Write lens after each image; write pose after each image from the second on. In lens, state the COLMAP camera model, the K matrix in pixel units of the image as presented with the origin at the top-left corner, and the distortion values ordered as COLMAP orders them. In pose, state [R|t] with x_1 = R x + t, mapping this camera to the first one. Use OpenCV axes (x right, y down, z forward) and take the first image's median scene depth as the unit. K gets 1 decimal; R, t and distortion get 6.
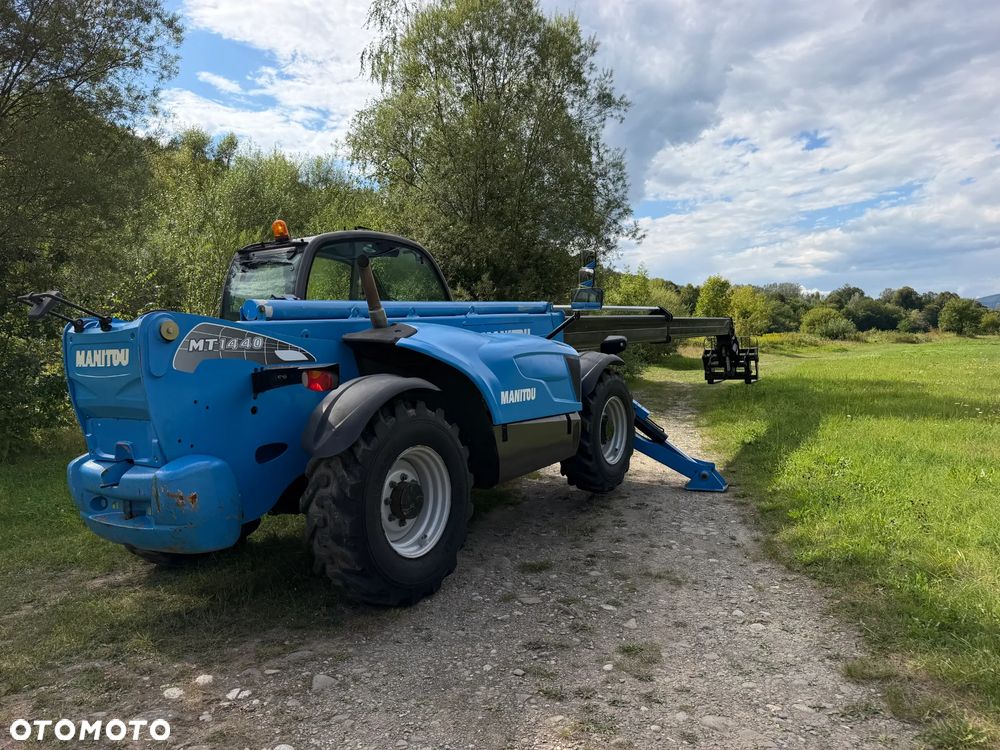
lens RADIAL K [[721.7, 0, 527.2], [0, 721.7, 392.9], [0, 0, 1]] dist [0.041433, -0.087205]
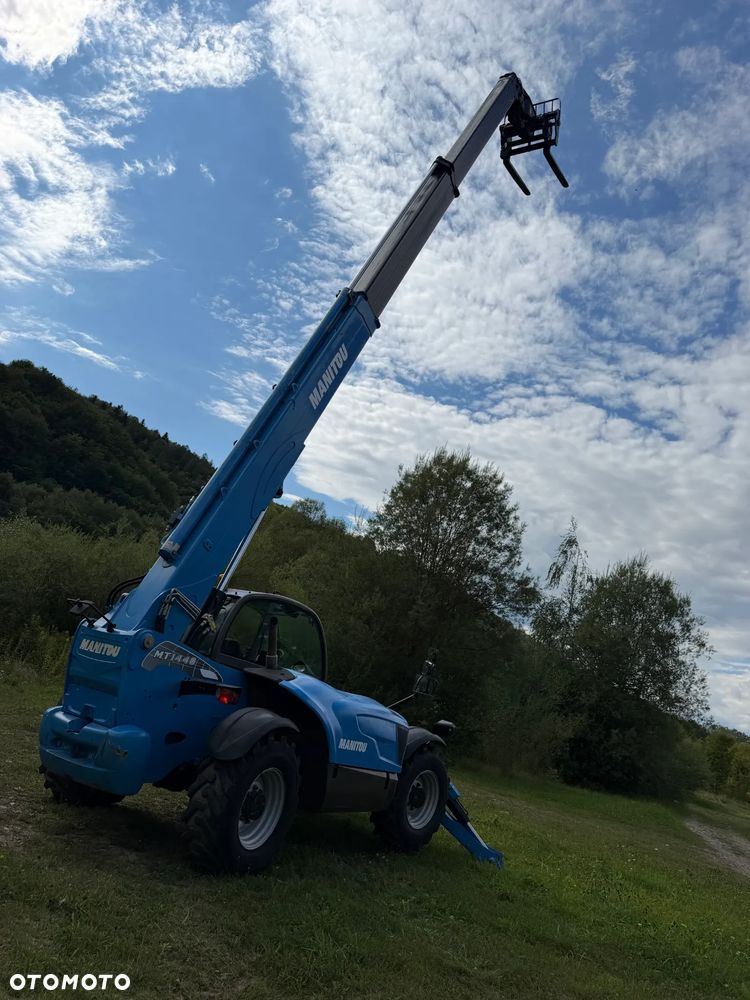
lens RADIAL K [[751.2, 0, 375.0], [0, 751.2, 500.0], [0, 0, 1]] dist [0.107045, -0.191188]
pose [[0.968106, 0.233536, -0.090725, 0.056884], [-0.250406, 0.913738, -0.319969, 0.032267], [0.008174, 0.332482, 0.943074, -0.562550]]
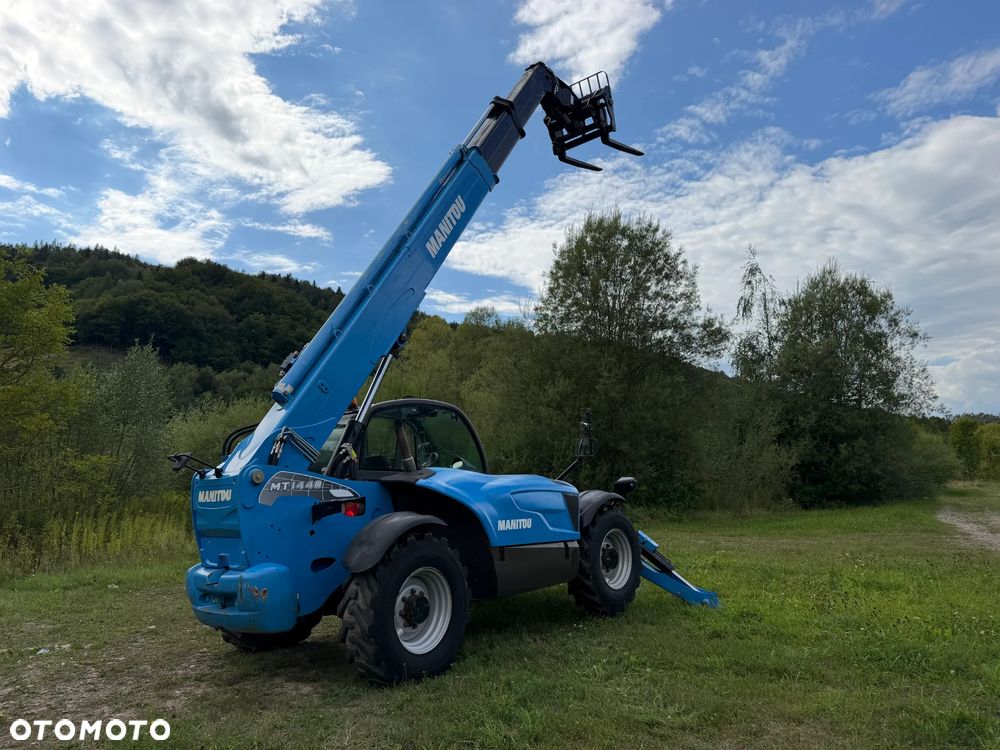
lens RADIAL K [[741.2, 0, 502.2], [0, 741.2, 387.9], [0, 0, 1]] dist [0.188717, -0.425594]
pose [[0.983879, -0.030882, -0.176149, 0.240927], [-0.005118, 0.979712, -0.200345, 0.037099], [0.178762, 0.198017, 0.963760, -0.382034]]
